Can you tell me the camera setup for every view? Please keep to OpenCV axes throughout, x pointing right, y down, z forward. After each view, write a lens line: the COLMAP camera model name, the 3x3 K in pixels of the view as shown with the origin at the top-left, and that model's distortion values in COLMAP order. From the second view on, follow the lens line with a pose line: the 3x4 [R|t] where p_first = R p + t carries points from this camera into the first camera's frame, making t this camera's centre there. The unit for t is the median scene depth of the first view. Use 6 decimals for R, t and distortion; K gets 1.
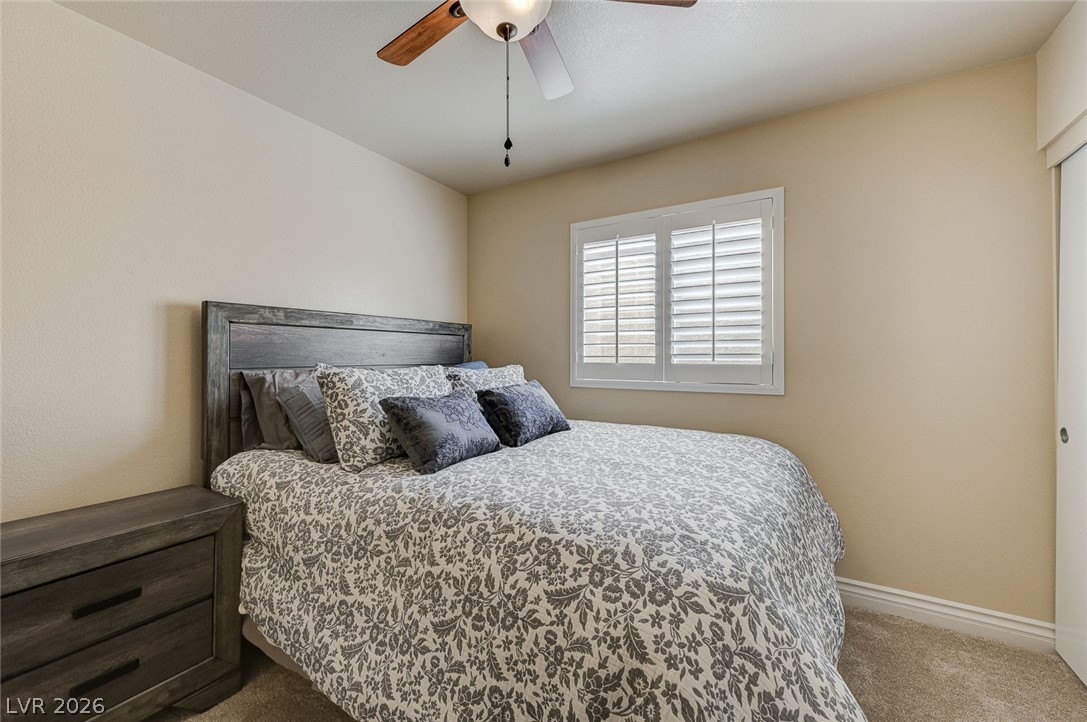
lens RADIAL K [[426.4, 0, 544.2], [0, 426.4, 354.3], [0, 0, 1]] dist [0.008056, 0.000120]
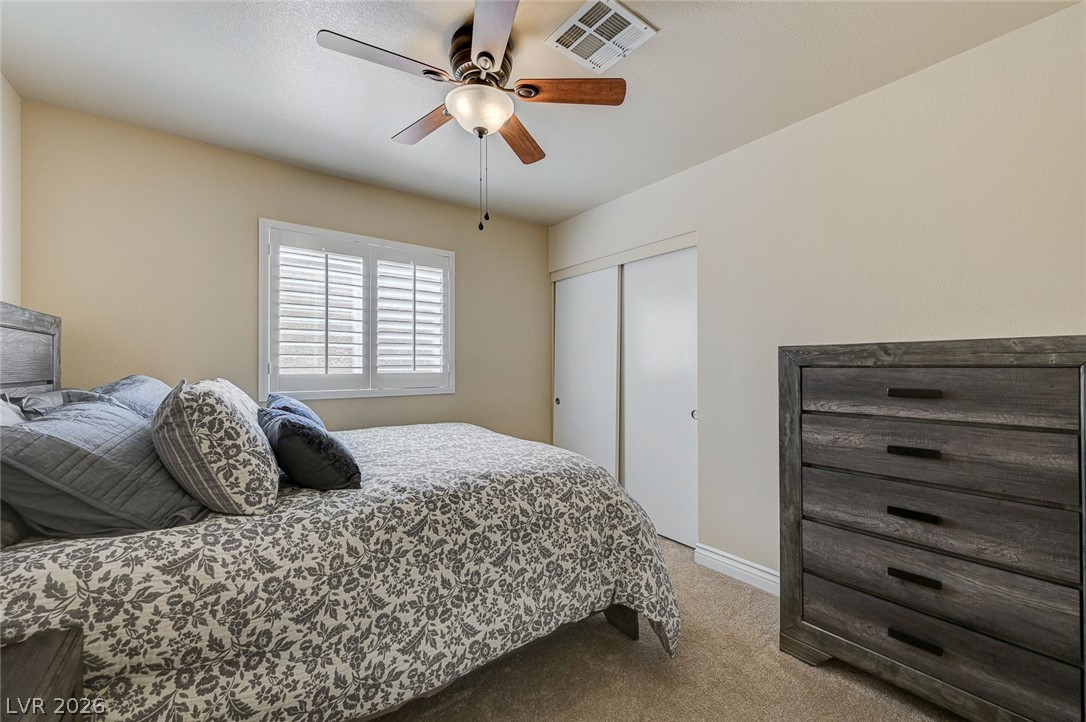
lens RADIAL K [[431.0, 0, 546.3], [0, 431.0, 365.0], [0, 0, 1]] dist [0.004179, -0.000121]
pose [[0.375912, 0.000983, 0.926655, -0.957139], [-0.001131, 0.999999, -0.000603, -0.002136], [-0.926655, -0.000821, 0.375913, 0.207565]]
